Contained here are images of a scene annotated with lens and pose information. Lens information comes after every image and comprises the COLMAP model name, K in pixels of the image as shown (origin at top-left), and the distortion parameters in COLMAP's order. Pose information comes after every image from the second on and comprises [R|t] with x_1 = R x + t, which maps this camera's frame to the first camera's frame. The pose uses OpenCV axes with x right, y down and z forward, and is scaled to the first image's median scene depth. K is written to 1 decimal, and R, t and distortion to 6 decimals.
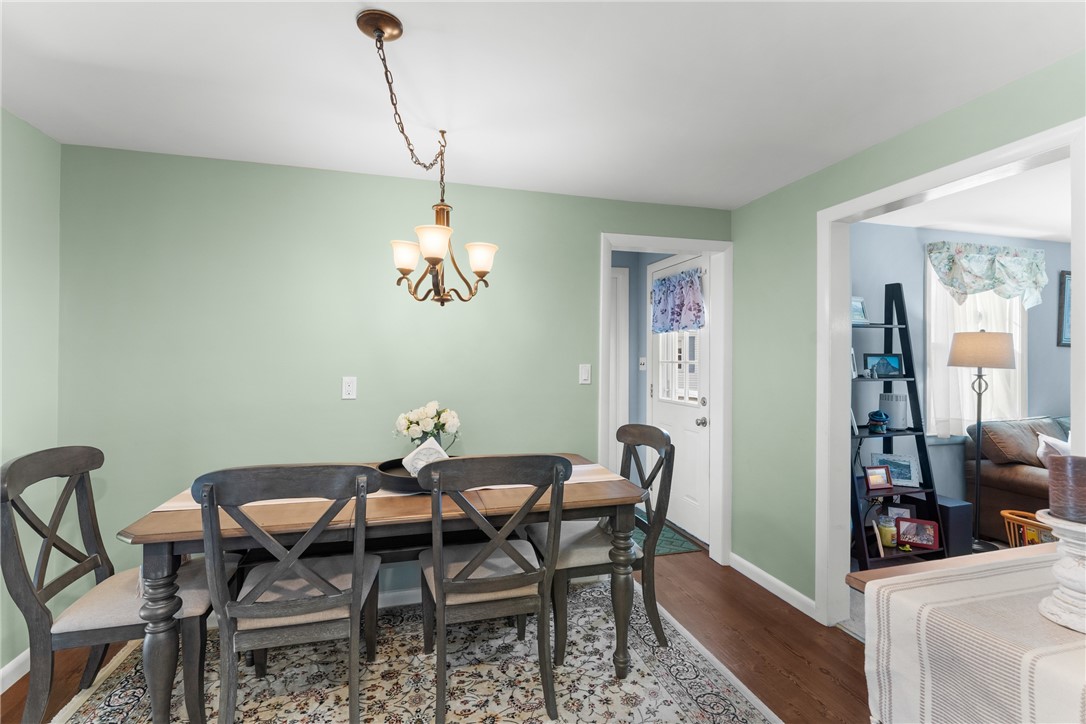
lens RADIAL K [[483.1, 0, 541.8], [0, 483.1, 358.6], [0, 0, 1]] dist [0.000498, 0.000055]
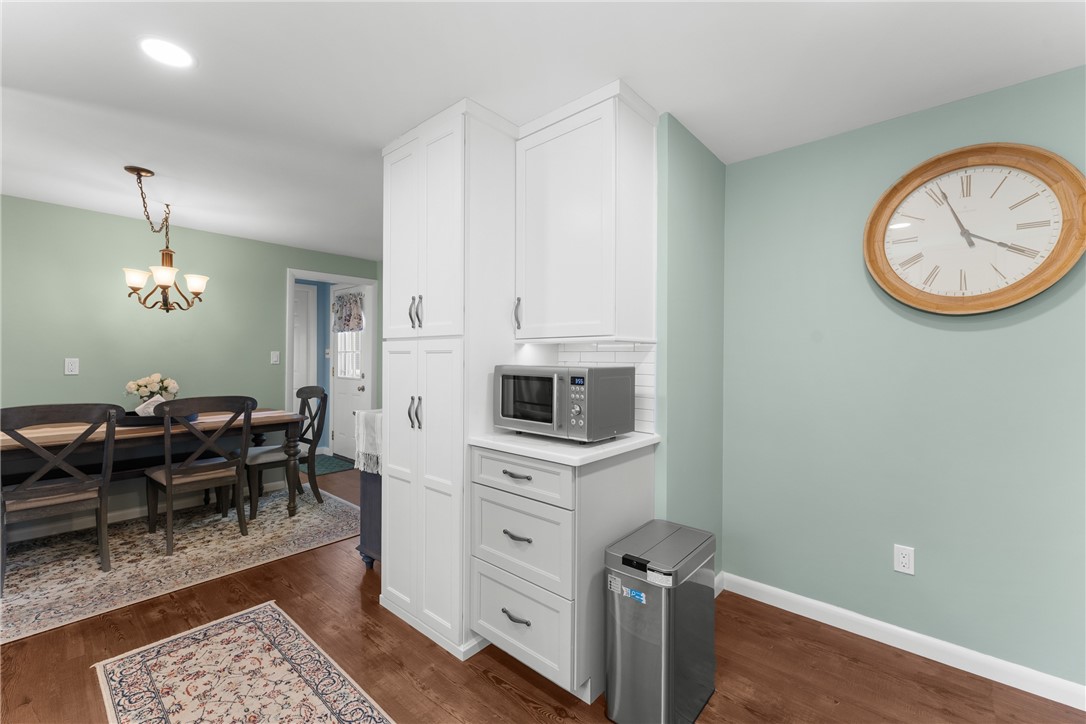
lens RADIAL K [[446.4, 0, 541.6], [0, 446.4, 357.0], [0, 0, 1]] dist [-0.005272, -0.000506]
pose [[0.834241, -0.000079, 0.551400, 0.018900], [-0.001733, 0.999995, 0.002765, 0.032587], [-0.551397, -0.003263, 0.834236, -0.908945]]
